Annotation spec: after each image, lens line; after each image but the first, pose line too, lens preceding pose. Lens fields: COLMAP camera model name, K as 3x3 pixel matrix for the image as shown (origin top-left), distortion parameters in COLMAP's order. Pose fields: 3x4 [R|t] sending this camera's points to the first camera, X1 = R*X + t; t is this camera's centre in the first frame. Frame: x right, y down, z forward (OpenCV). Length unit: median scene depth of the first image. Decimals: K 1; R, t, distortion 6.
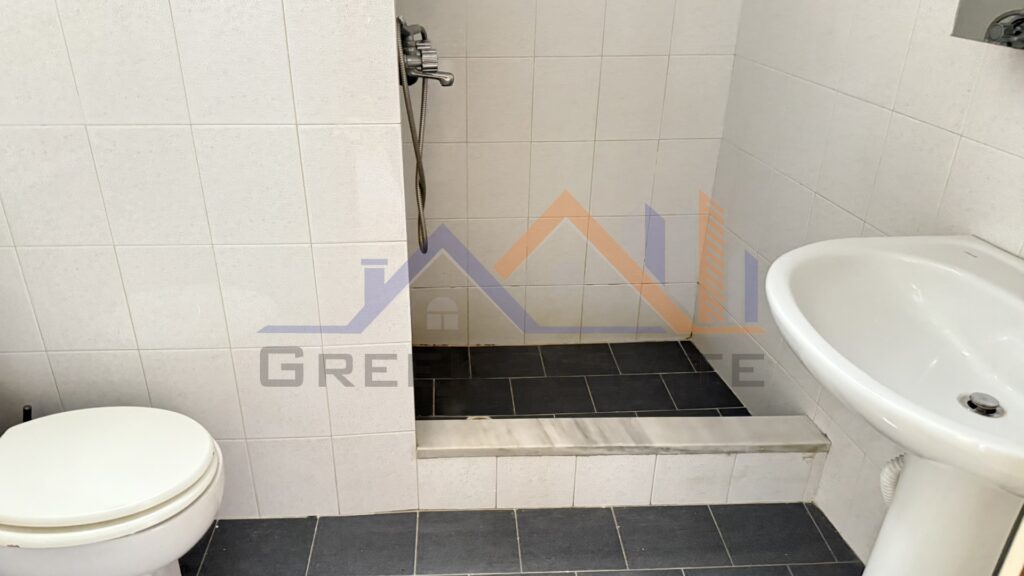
lens RADIAL K [[764.3, 0, 485.0], [0, 764.3, 311.4], [0, 0, 1]] dist [0.102405, -0.167113]
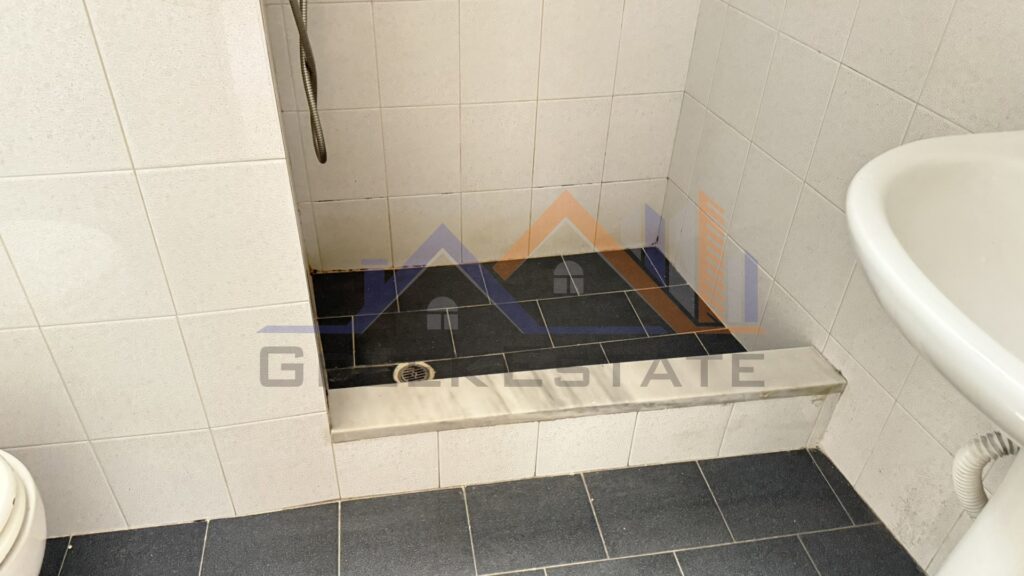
lens RADIAL K [[764.3, 0, 485.0], [0, 764.3, 311.4], [0, 0, 1]] dist [0.102405, -0.167113]
pose [[0.994577, -0.057303, 0.086787, 0.002727], [0.043003, 0.986423, 0.158495, -0.048634], [-0.094691, -0.153903, 0.983538, 0.249515]]
